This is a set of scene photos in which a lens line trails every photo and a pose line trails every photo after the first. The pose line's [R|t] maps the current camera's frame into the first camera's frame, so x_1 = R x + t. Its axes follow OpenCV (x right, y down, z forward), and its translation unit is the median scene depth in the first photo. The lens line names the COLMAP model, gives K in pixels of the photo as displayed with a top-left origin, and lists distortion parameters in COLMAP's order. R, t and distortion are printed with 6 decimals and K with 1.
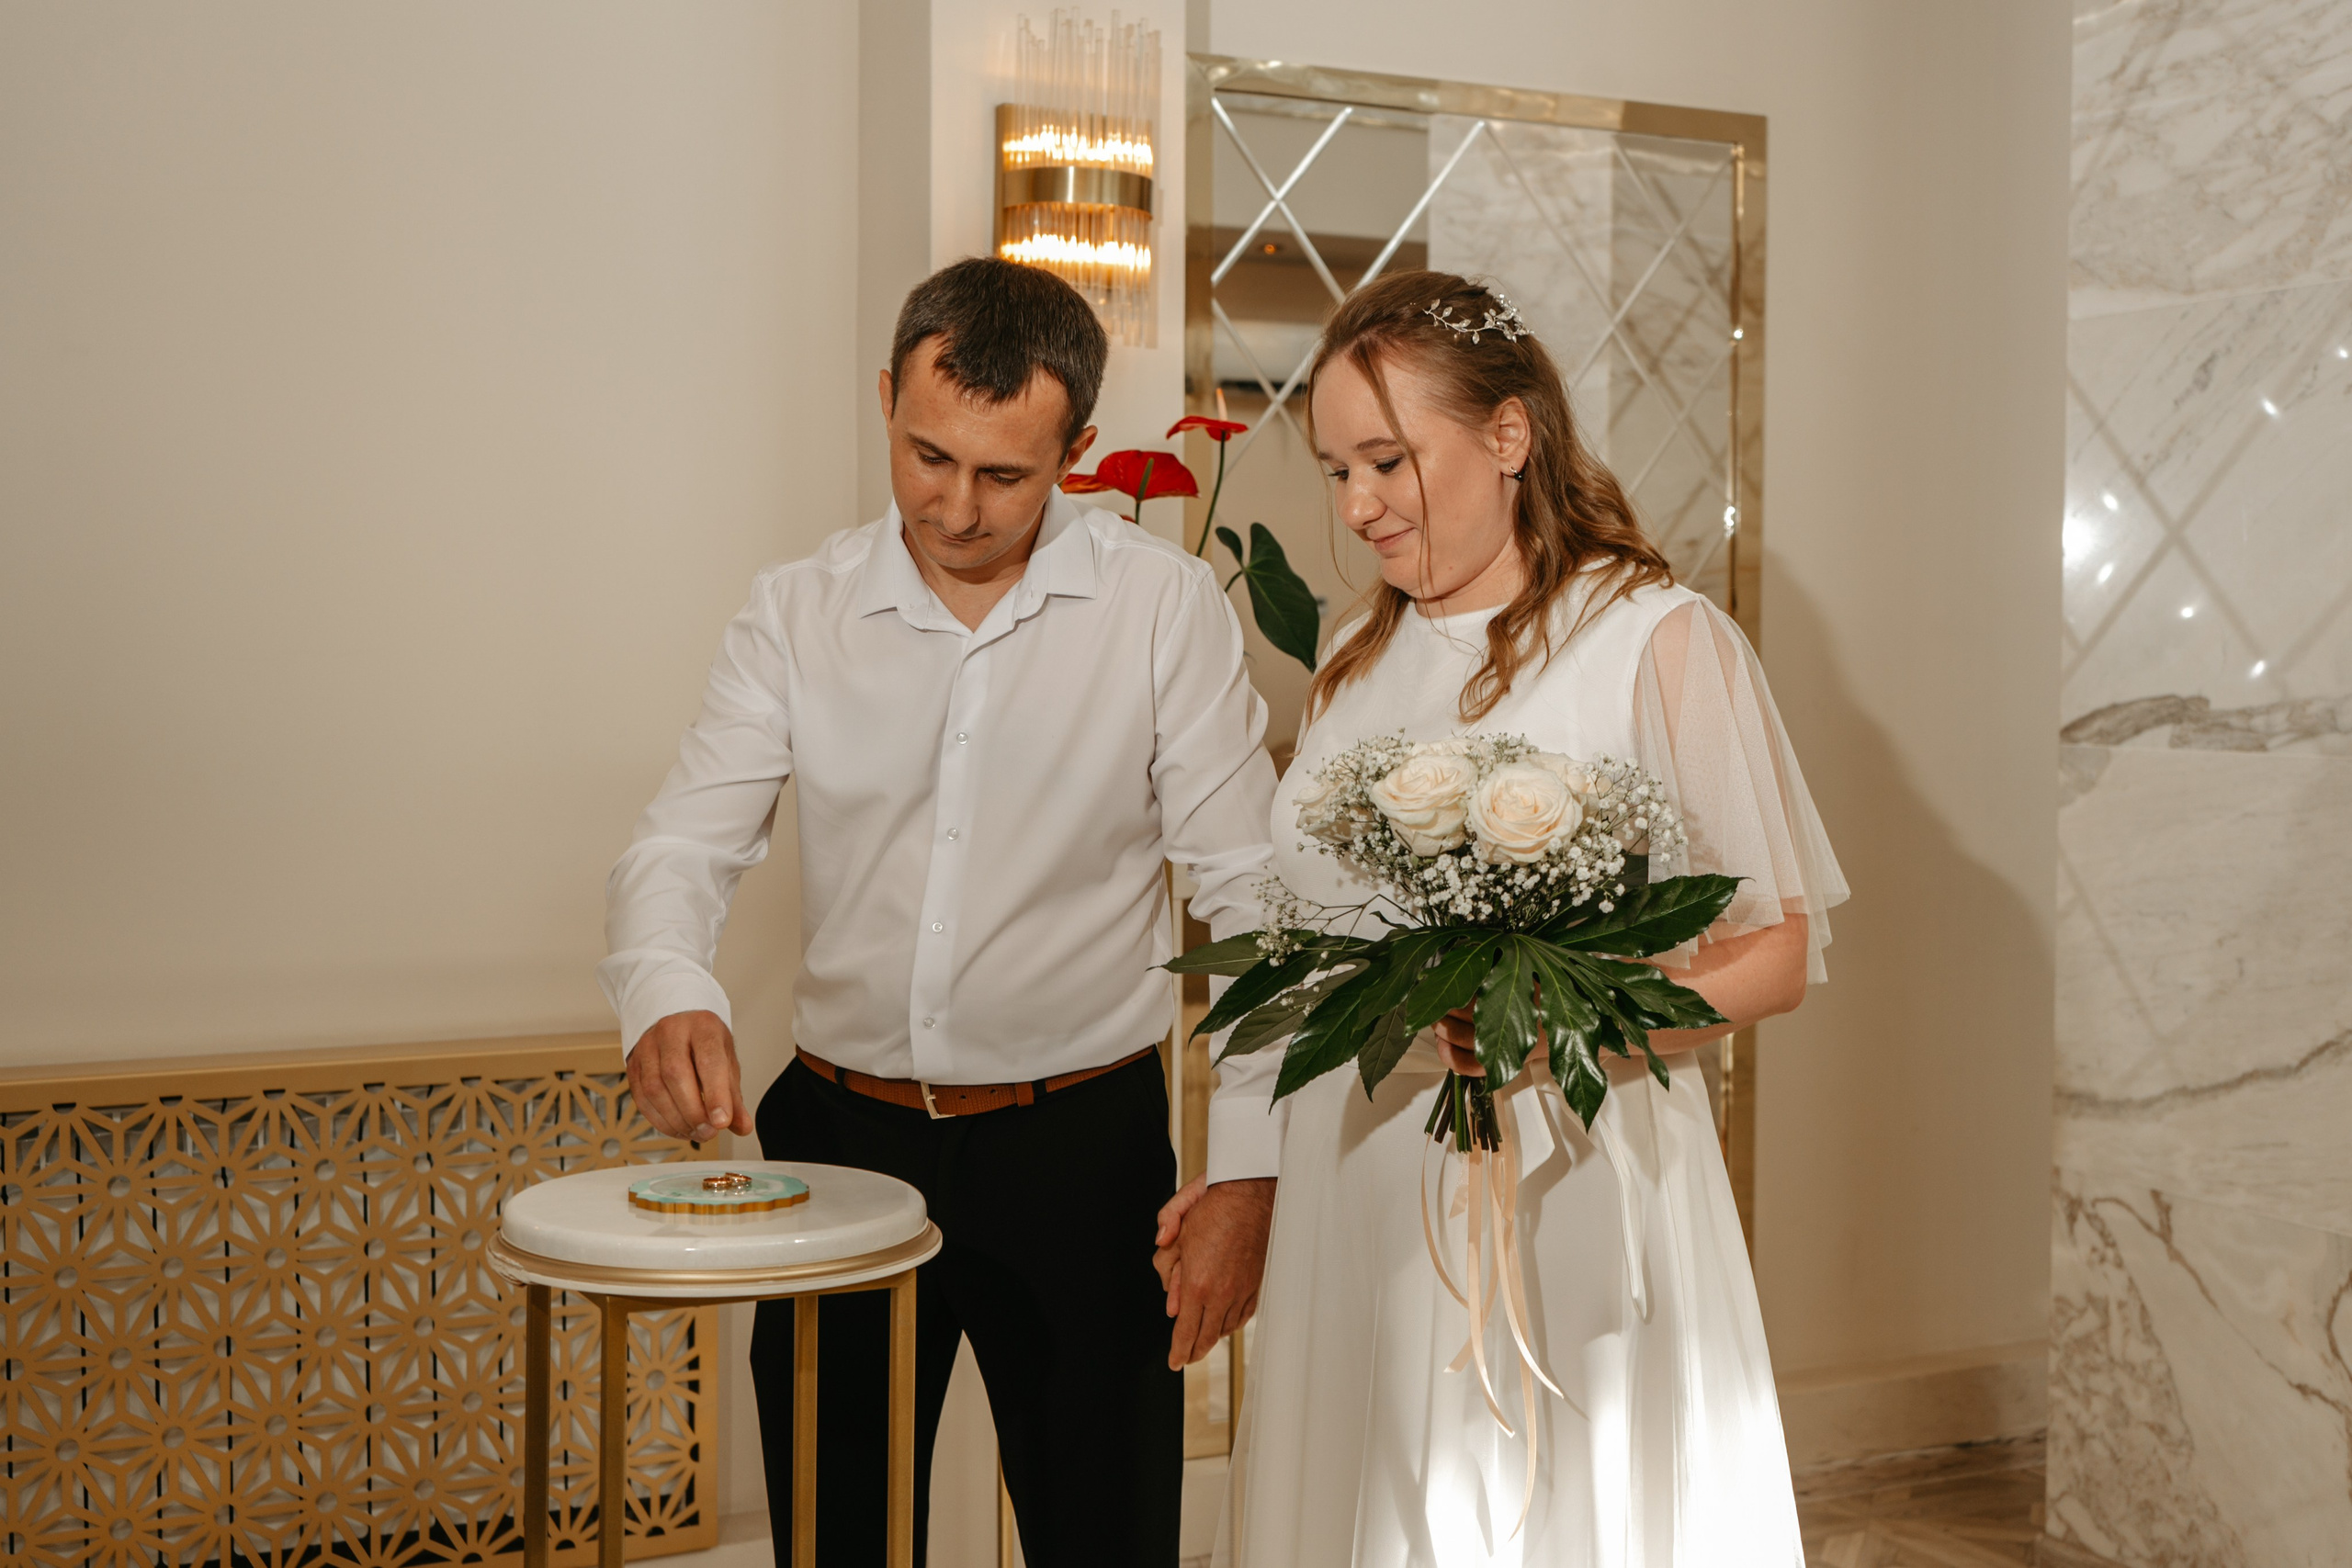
lens RADIAL K [[2844.3, 0, 1189.5], [0, 2844.3, 773.7], [0, 0, 1]] dist [0.022099, 0.000000]
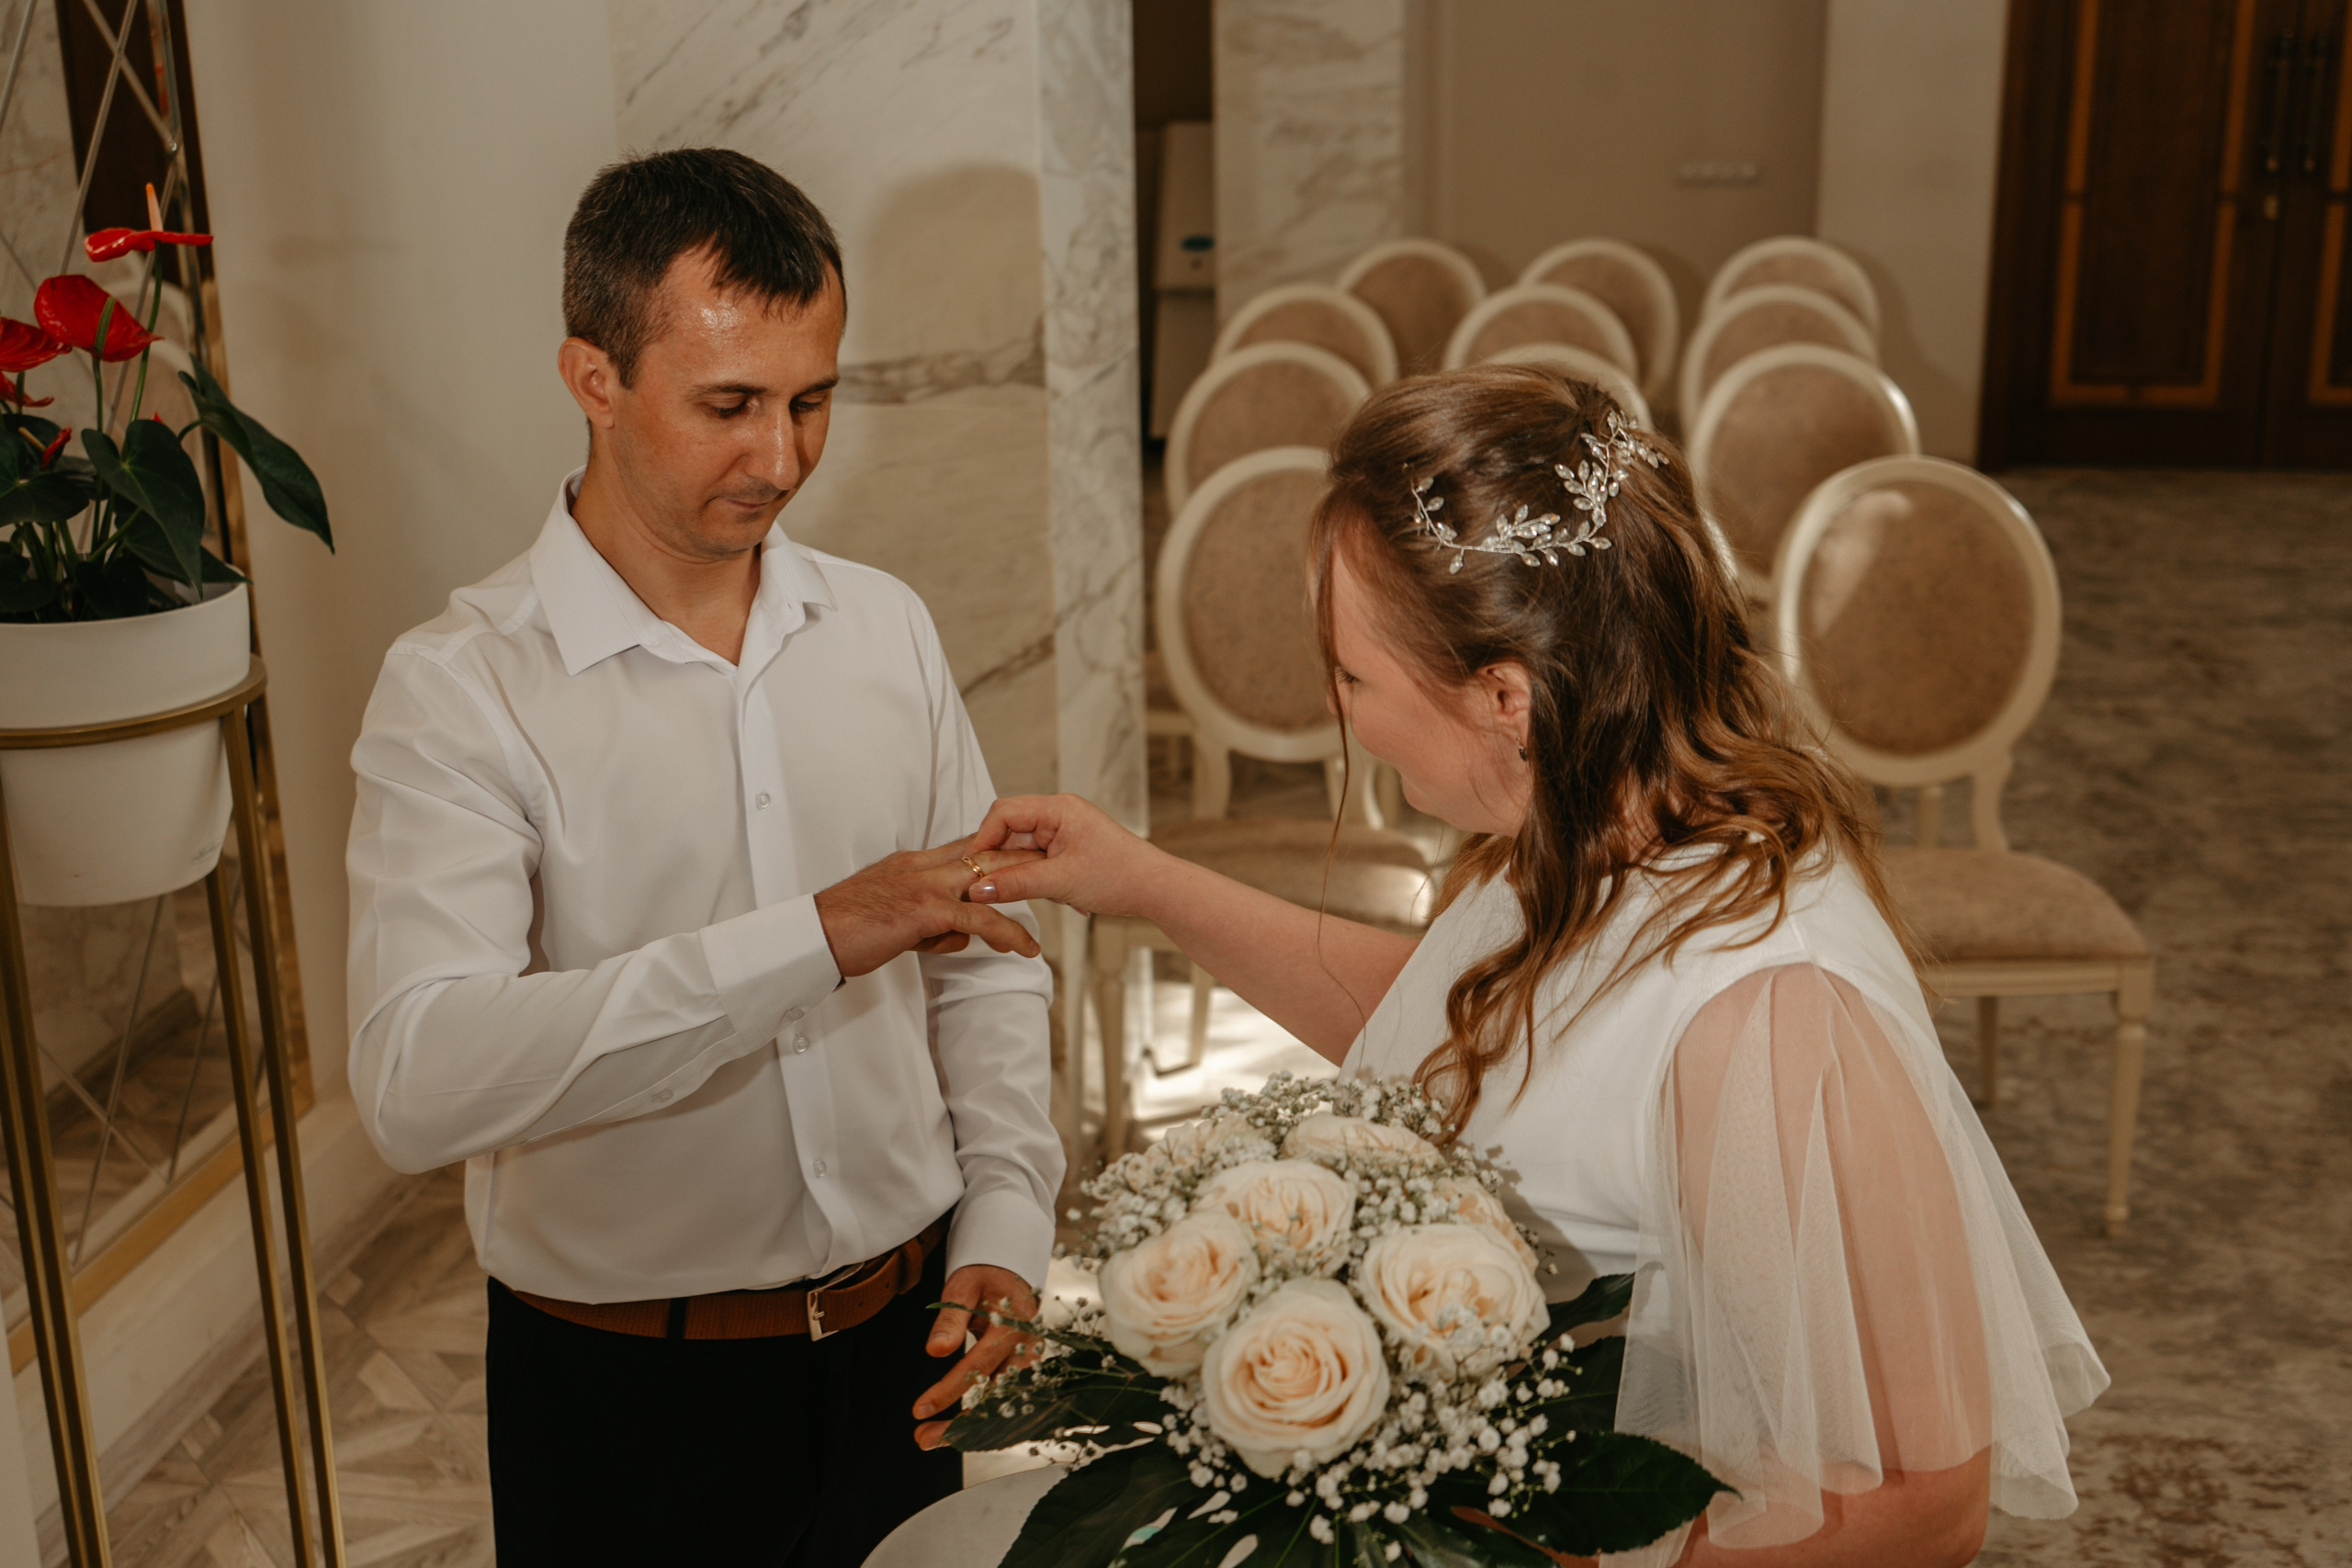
lens RADIAL K [[2844.3, 0, 1189.2], [0, 2844.3, 764.0], [0, 0, 1]] dist [0.022099, 0.000000]
pose [[0.589778, -0.250218, 0.767824, -0.379093], [0.055312, 0.961071, 0.270708, -0.152749], [-0.805669, -0.117187, 0.580659, 0.295835]]
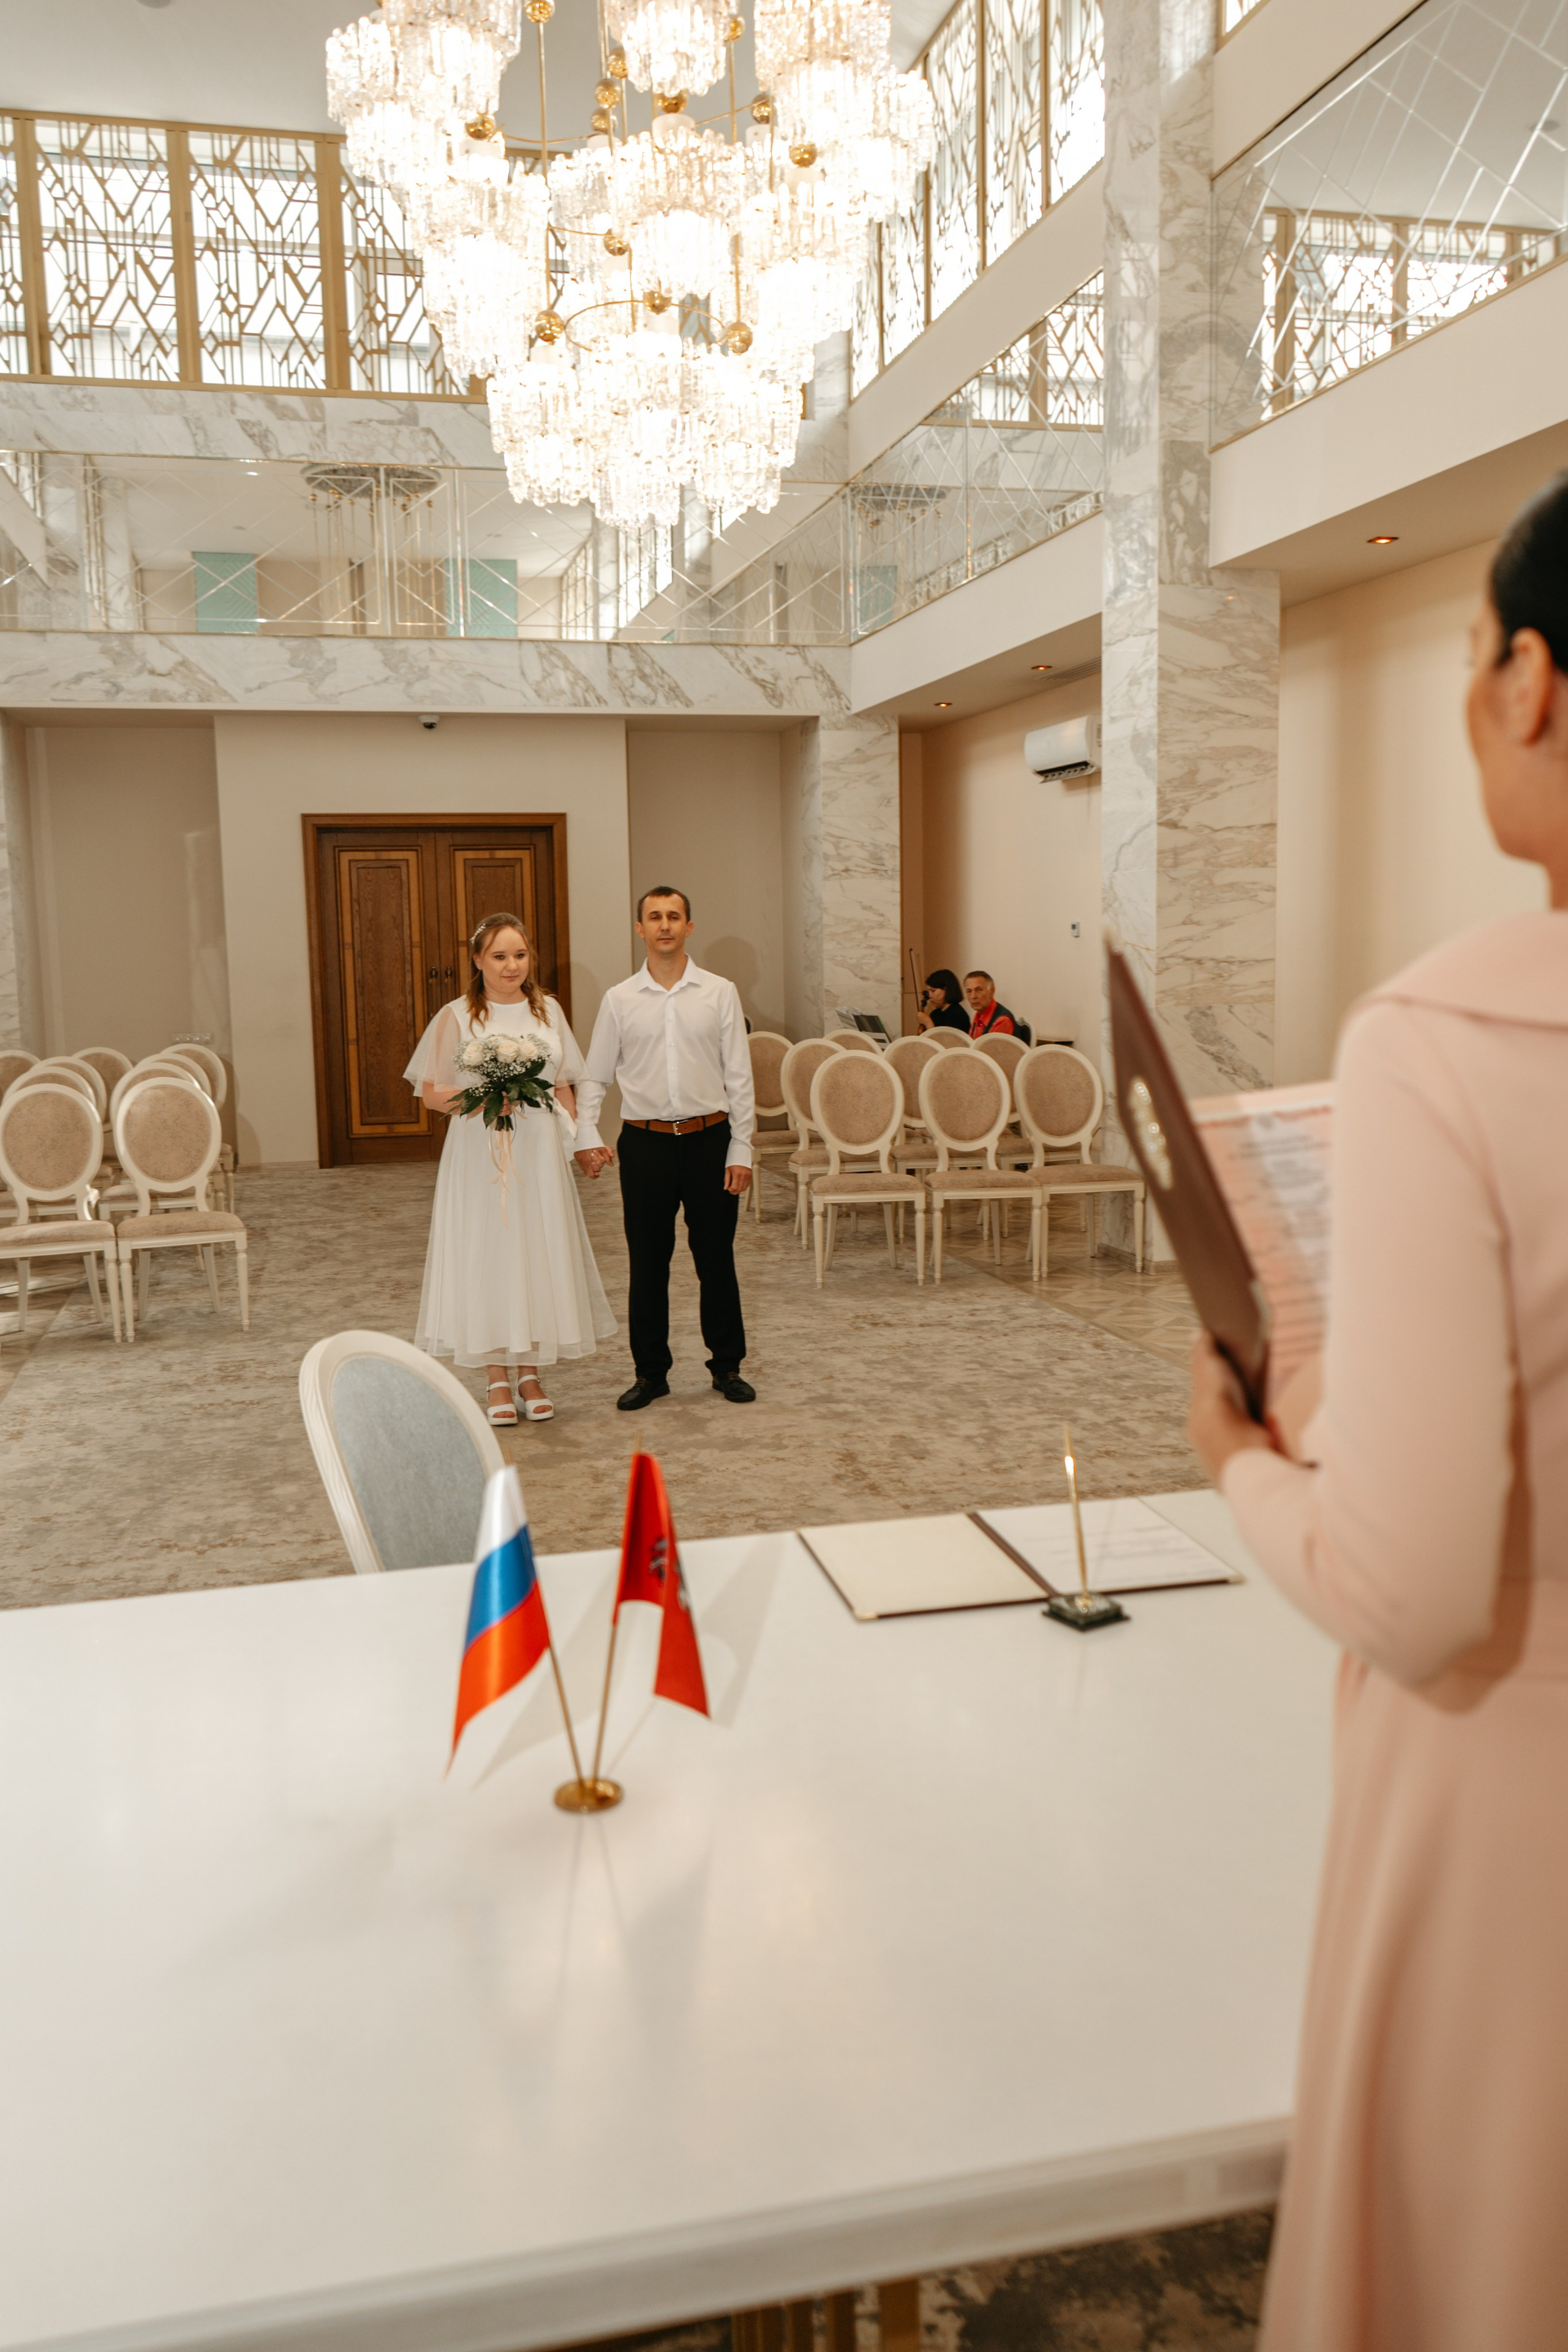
lens RADIAL K [[1880.4, 0, 779.0], [0, 1880.4, 1182.7], [0, 0, 1]] dist [-0.012359, 0.010360]
pose [[0.218760, -0.137733, 0.966009, -1.201073], [0.062541, 0.989932, 0.126981, -0.053741], [-0.973772, 0.032637, 0.225171, -0.400680]]
